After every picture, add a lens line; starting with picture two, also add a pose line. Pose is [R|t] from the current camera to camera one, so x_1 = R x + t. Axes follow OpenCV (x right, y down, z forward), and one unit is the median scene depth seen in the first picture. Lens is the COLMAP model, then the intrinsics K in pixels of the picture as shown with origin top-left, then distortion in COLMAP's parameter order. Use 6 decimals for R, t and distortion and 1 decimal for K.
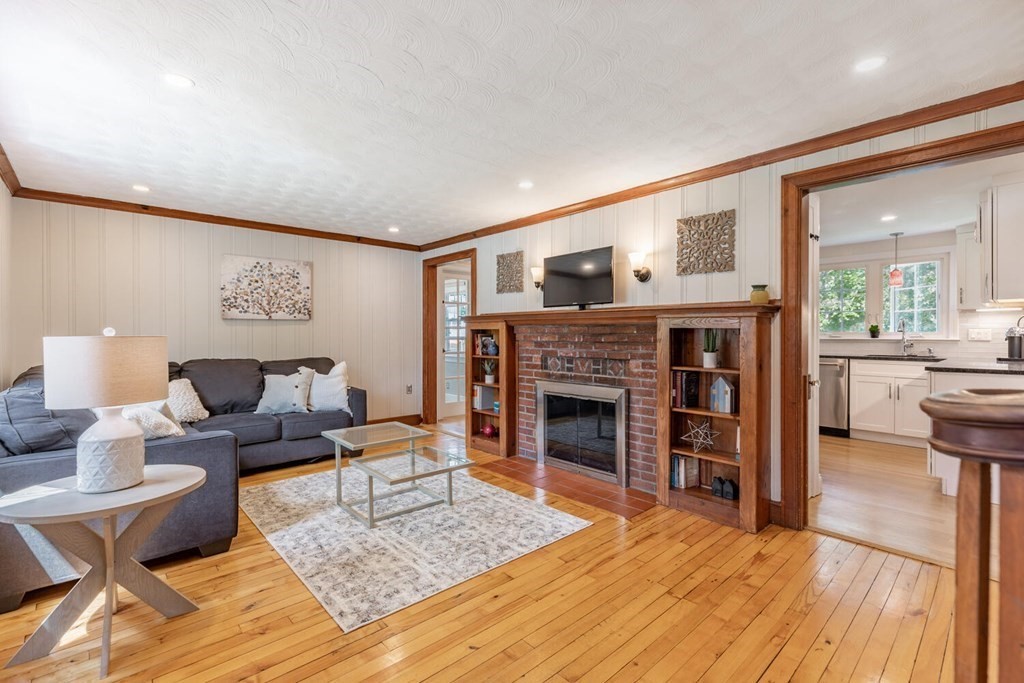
lens RADIAL K [[468.8, 0, 509.4], [0, 468.8, 337.3], [0, 0, 1]] dist [0.002521, 0.000264]
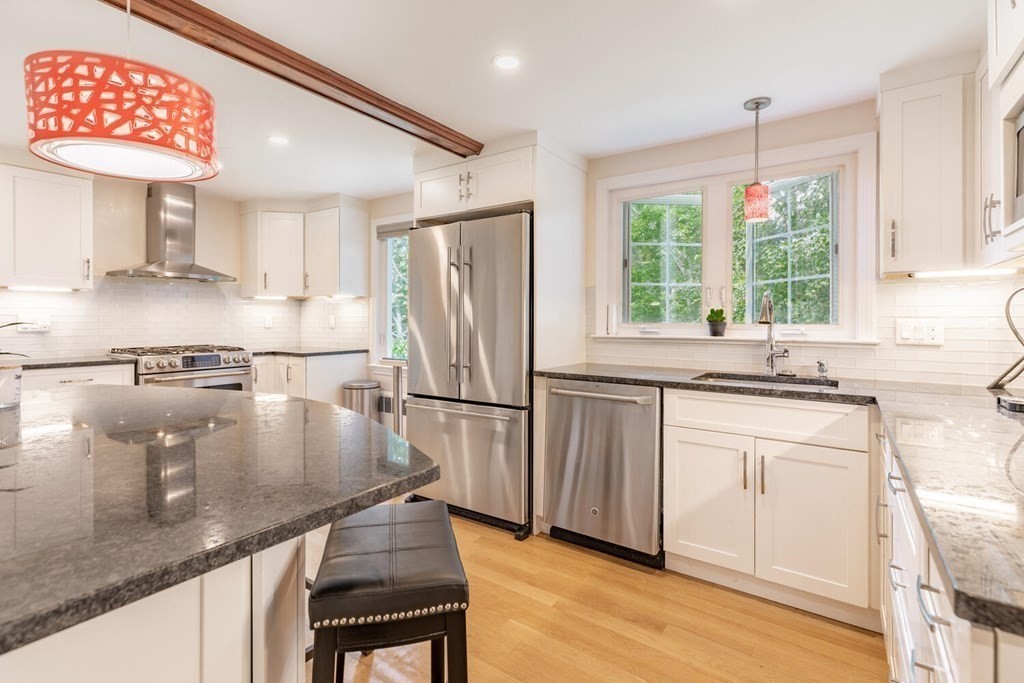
lens RADIAL K [[468.8, 0, 517.8], [0, 468.8, 320.0], [0, 0, 1]] dist [0.002521, 0.000264]
pose [[0.974354, 0.002967, 0.225003, 0.531914], [-0.001193, 0.999967, -0.008021, -0.012195], [-0.225019, 0.007546, 0.974325, 0.653543]]
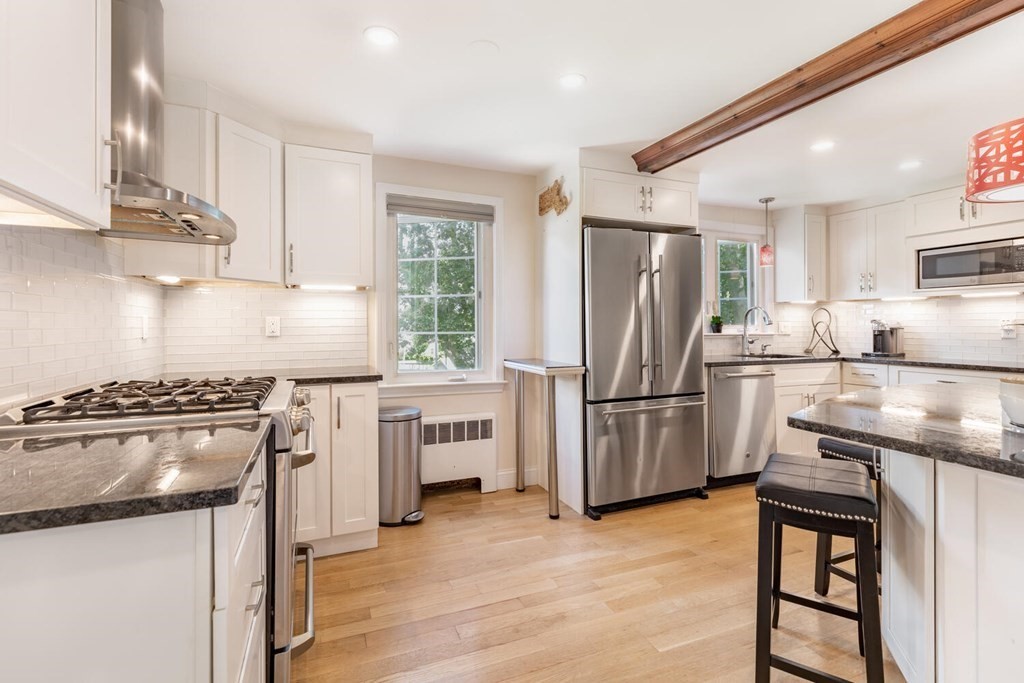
lens RADIAL K [[468.8, 0, 504.6], [0, 468.8, 323.1], [0, 0, 1]] dist [0.002521, 0.000264]
pose [[0.354865, 0.006957, 0.934892, -0.059686], [0.009417, 0.999895, -0.011015, -0.010705], [-0.934870, 0.012712, 0.354763, 1.193003]]
